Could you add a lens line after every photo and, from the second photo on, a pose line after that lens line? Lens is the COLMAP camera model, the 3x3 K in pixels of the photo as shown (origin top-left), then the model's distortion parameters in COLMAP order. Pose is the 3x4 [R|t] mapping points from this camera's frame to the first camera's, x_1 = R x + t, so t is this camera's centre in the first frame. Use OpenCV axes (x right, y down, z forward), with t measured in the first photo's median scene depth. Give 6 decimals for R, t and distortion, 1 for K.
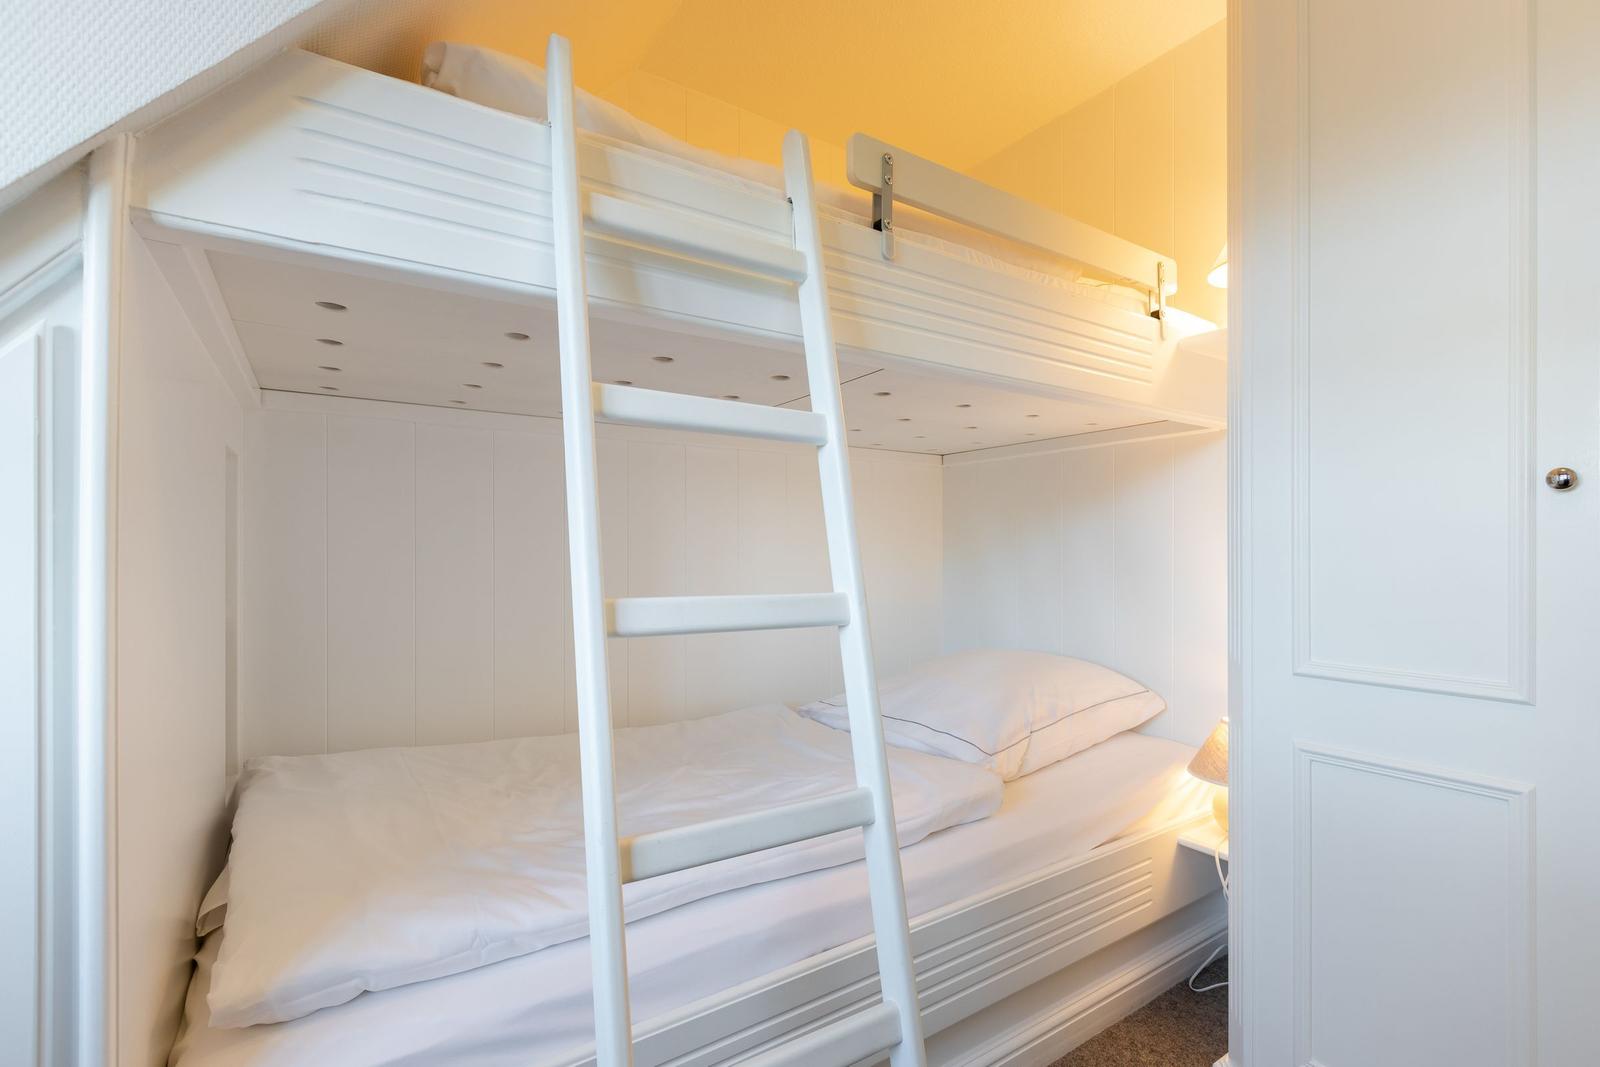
lens RADIAL K [[731.7, 0, 803.0], [0, 731.7, 549.2], [0, 0, 1]] dist [0.005810, -0.002026]
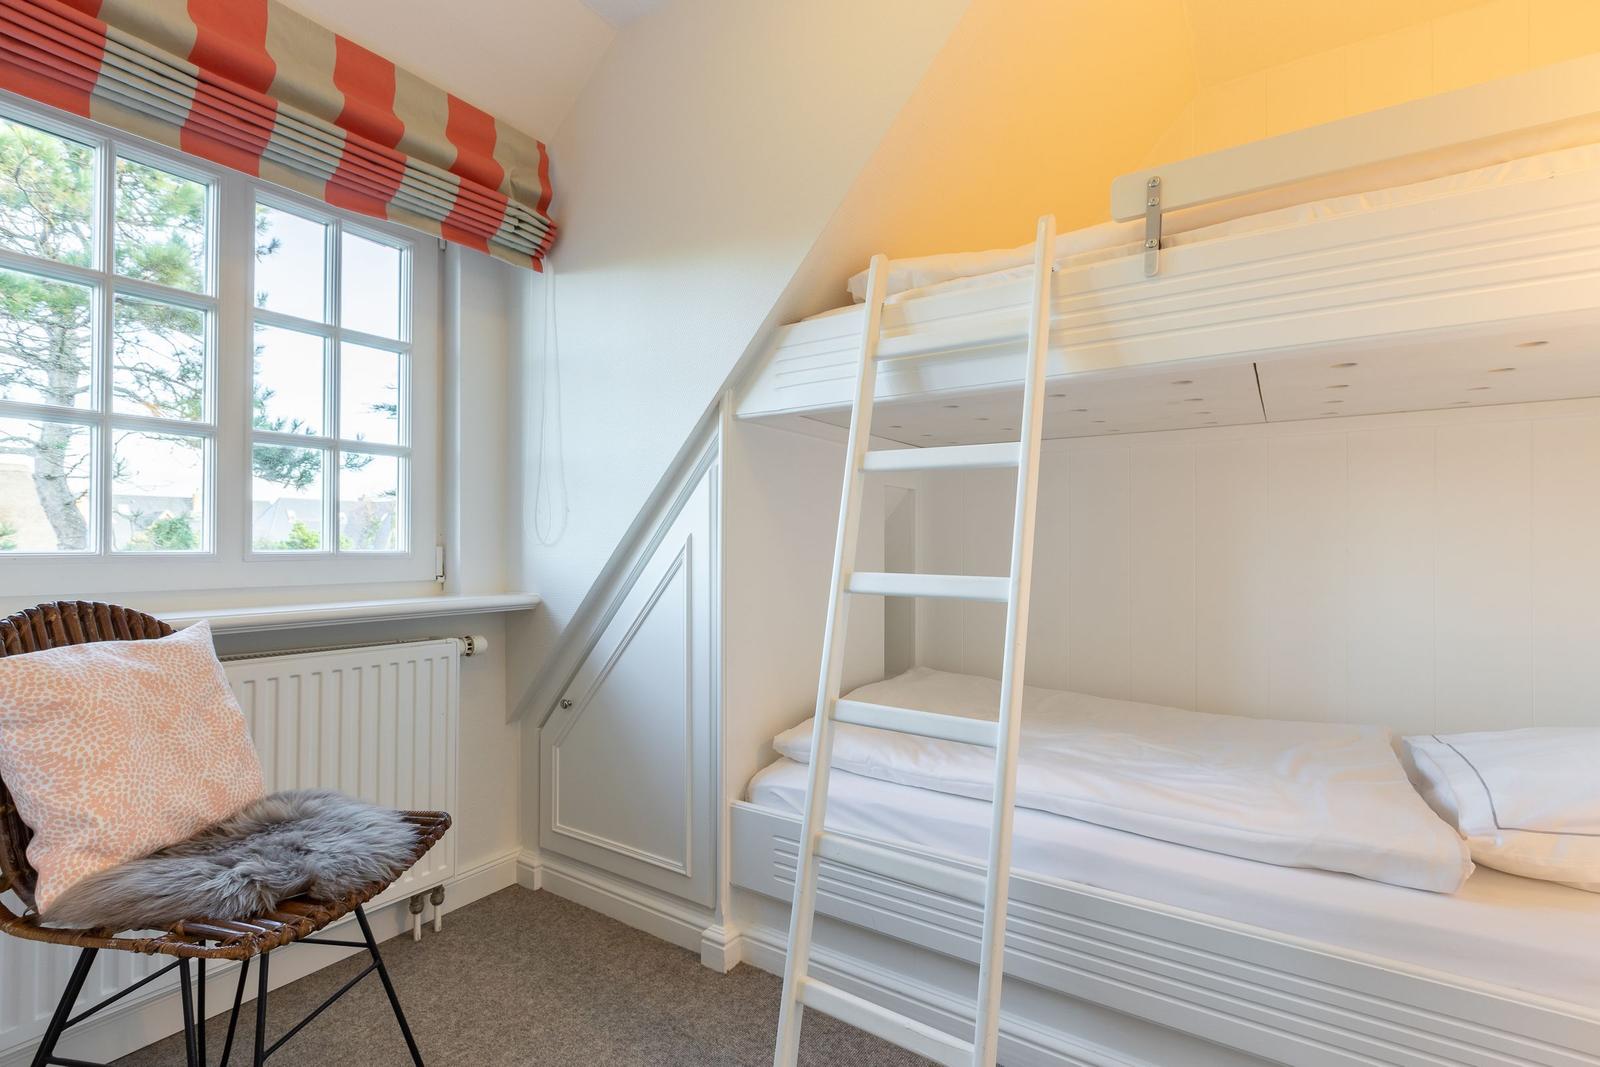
lens RADIAL K [[731.7, 0, 811.6], [0, 731.7, 531.7], [0, 0, 1]] dist [0.005810, -0.002026]
pose [[0.406250, -0.012805, -0.913672, 1.046233], [0.000839, 0.999907, -0.013640, -0.006915], [0.913761, 0.004774, 0.406223, 0.122371]]
